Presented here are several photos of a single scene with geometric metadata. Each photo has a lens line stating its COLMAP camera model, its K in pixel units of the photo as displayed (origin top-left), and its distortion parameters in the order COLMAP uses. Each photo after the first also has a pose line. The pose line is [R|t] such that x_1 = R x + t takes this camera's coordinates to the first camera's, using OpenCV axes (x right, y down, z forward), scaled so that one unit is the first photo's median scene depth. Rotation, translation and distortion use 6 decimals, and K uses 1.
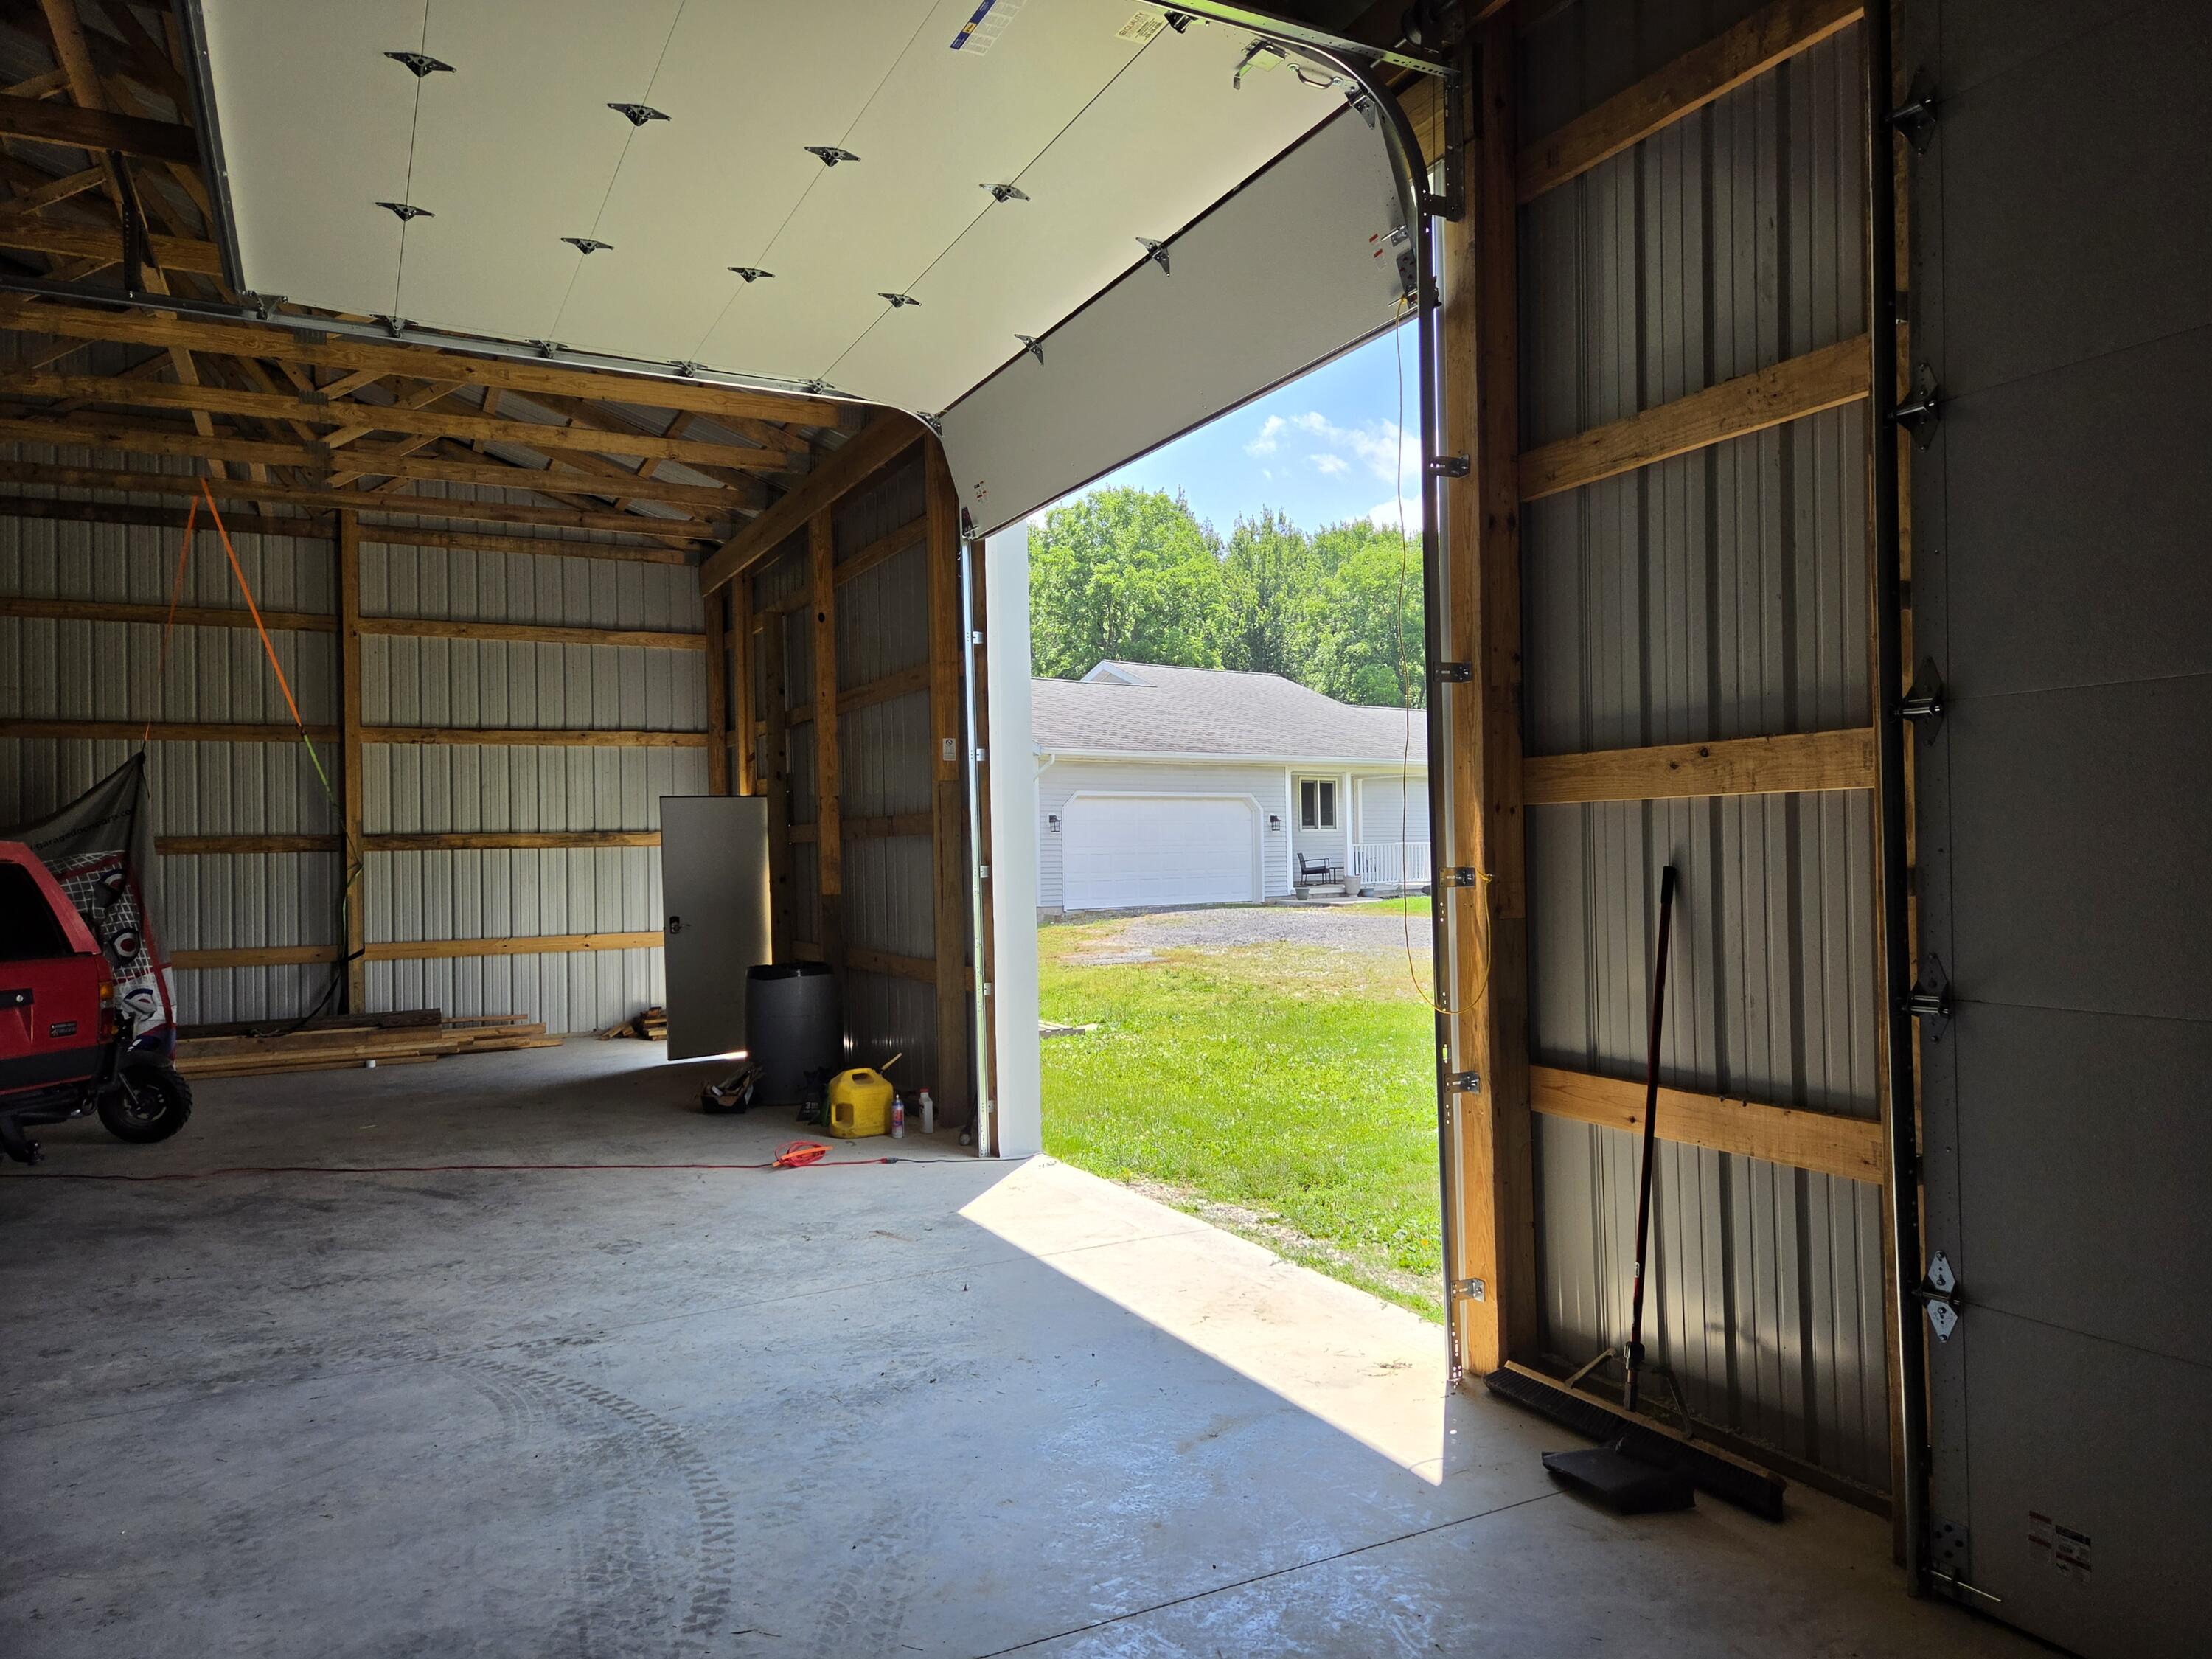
lens RADIAL K [[1502.2, 0, 1105.3], [0, 1502.2, 830.0], [0, 0, 1]] dist [0.039216, -0.034781]
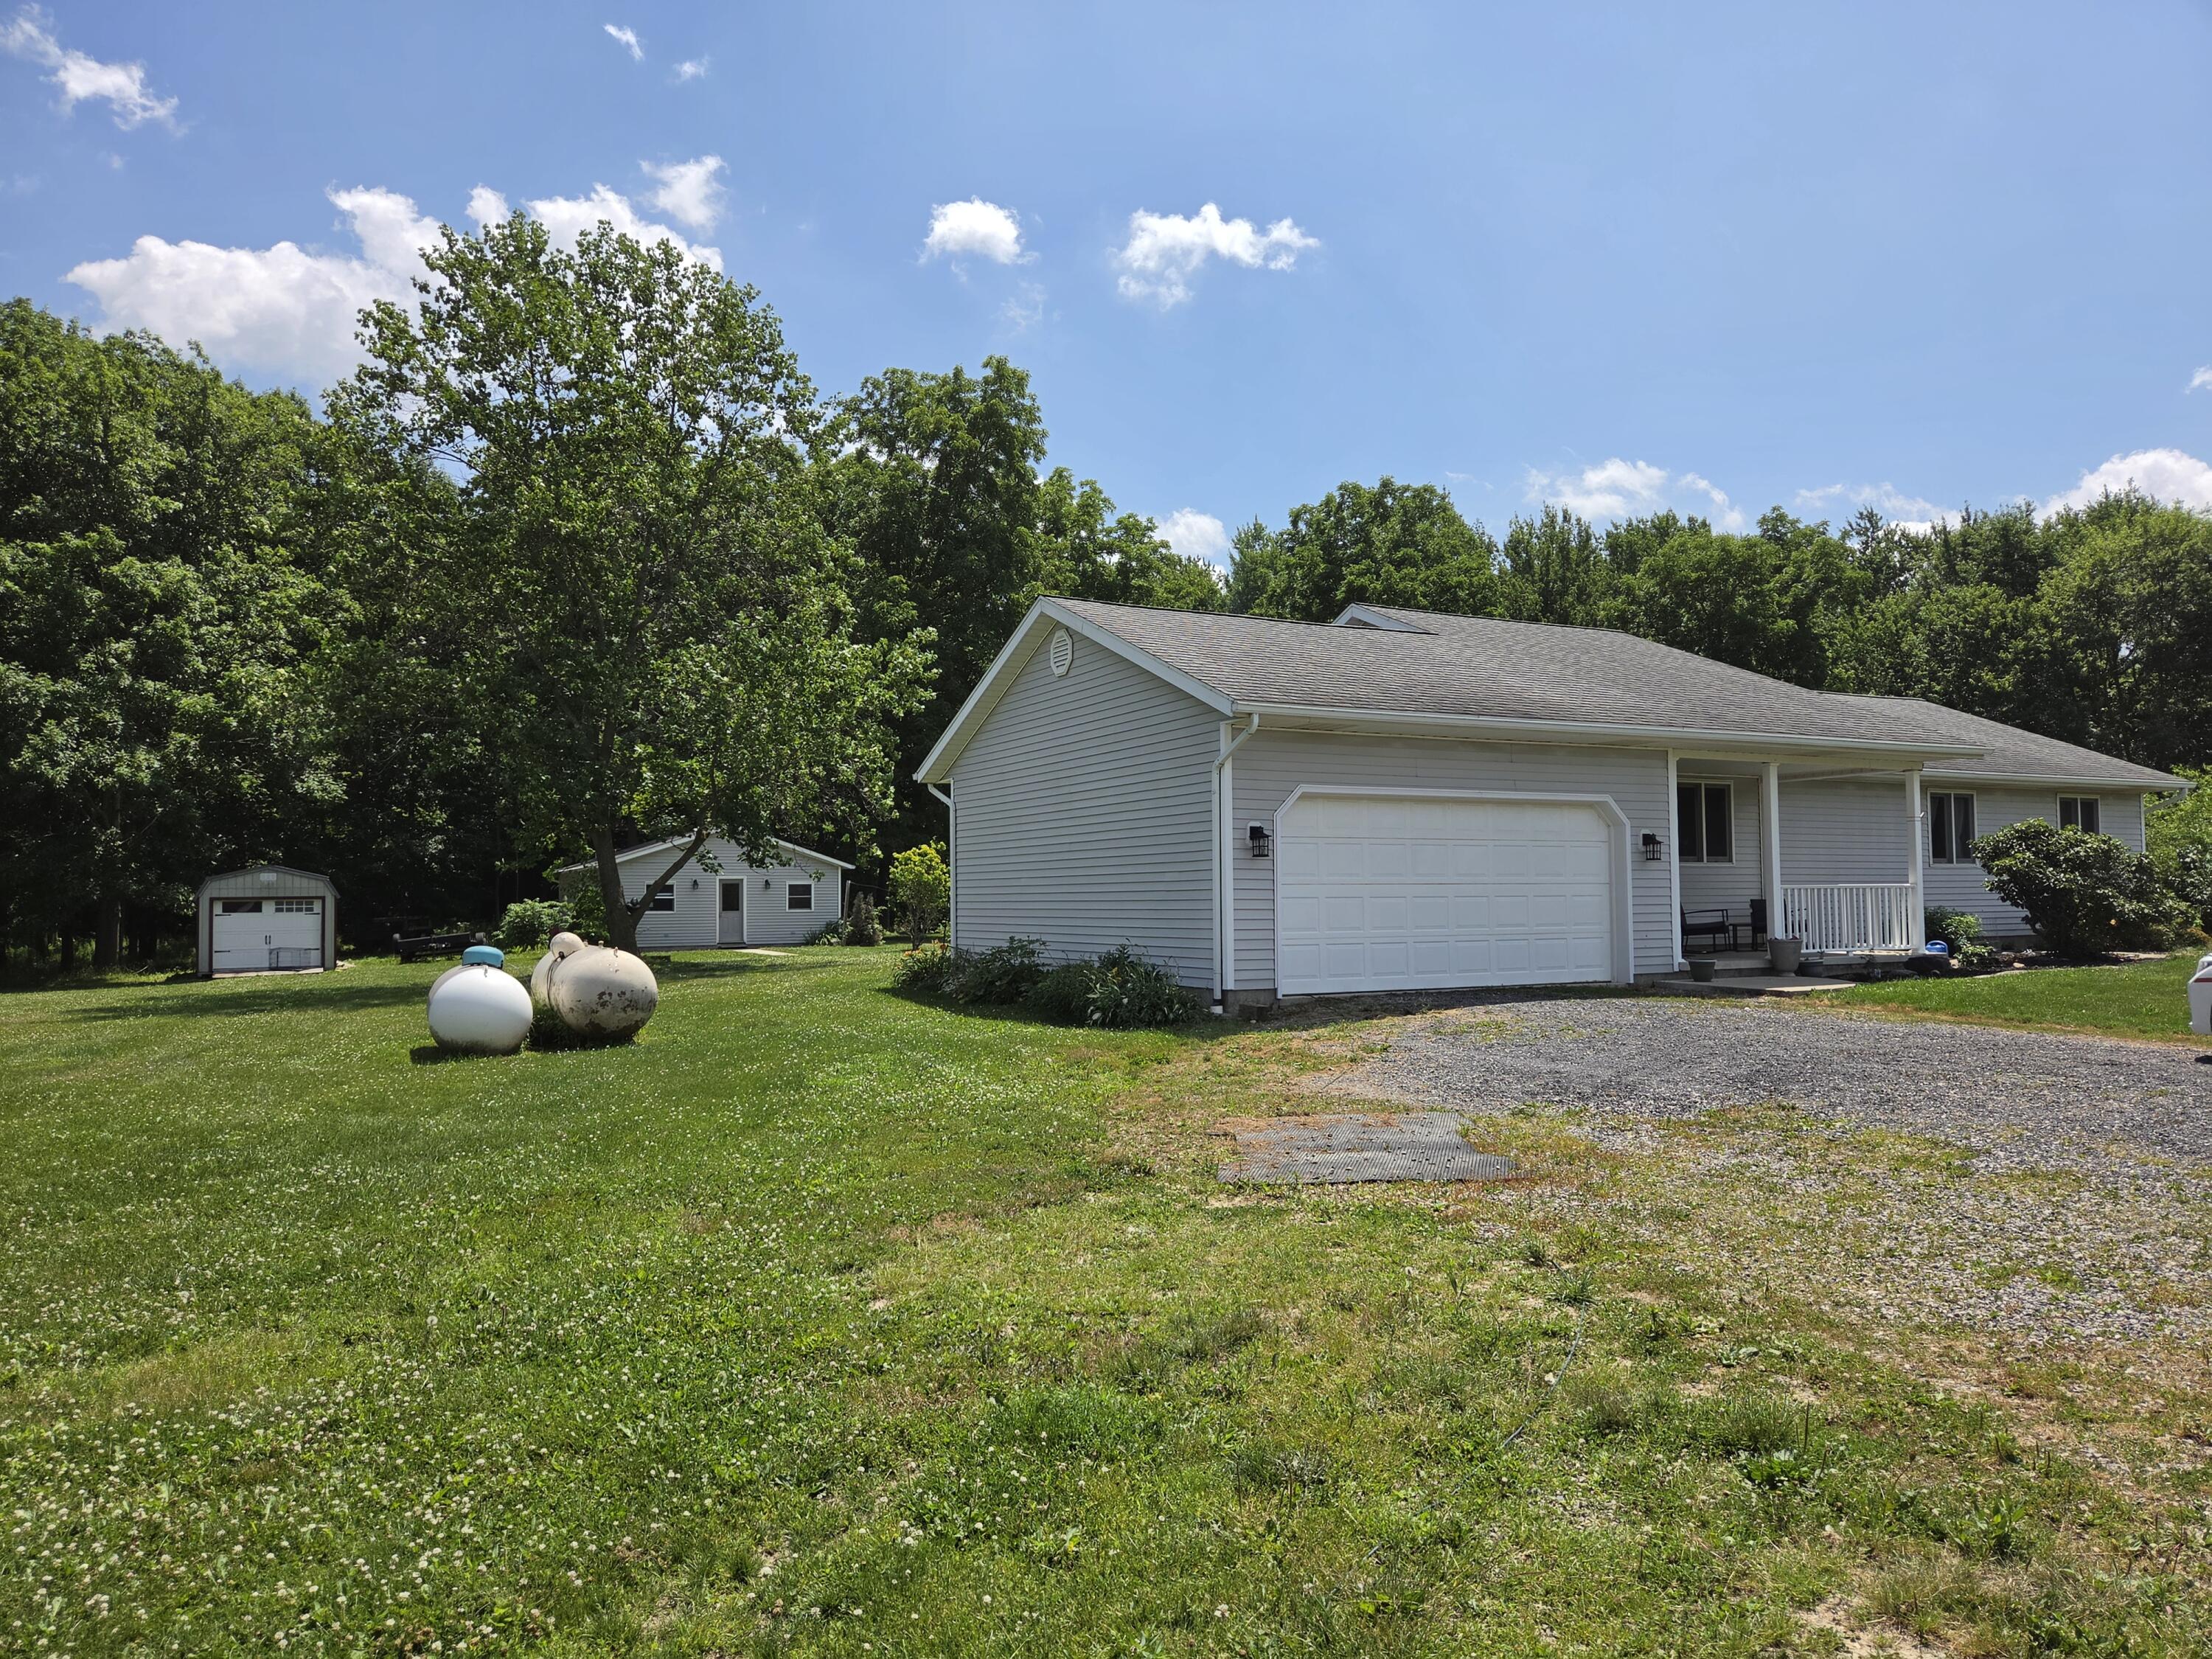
lens RADIAL K [[1502.2, 0, 1103.5], [0, 1502.2, 823.7], [0, 0, 1]] dist [0.039216, -0.034781]
pose [[0.985711, 0.000660, -0.168446, 0.000924], [-0.006629, 0.999370, -0.034877, 0.002705], [0.168317, 0.035496, 0.985094, 0.132165]]
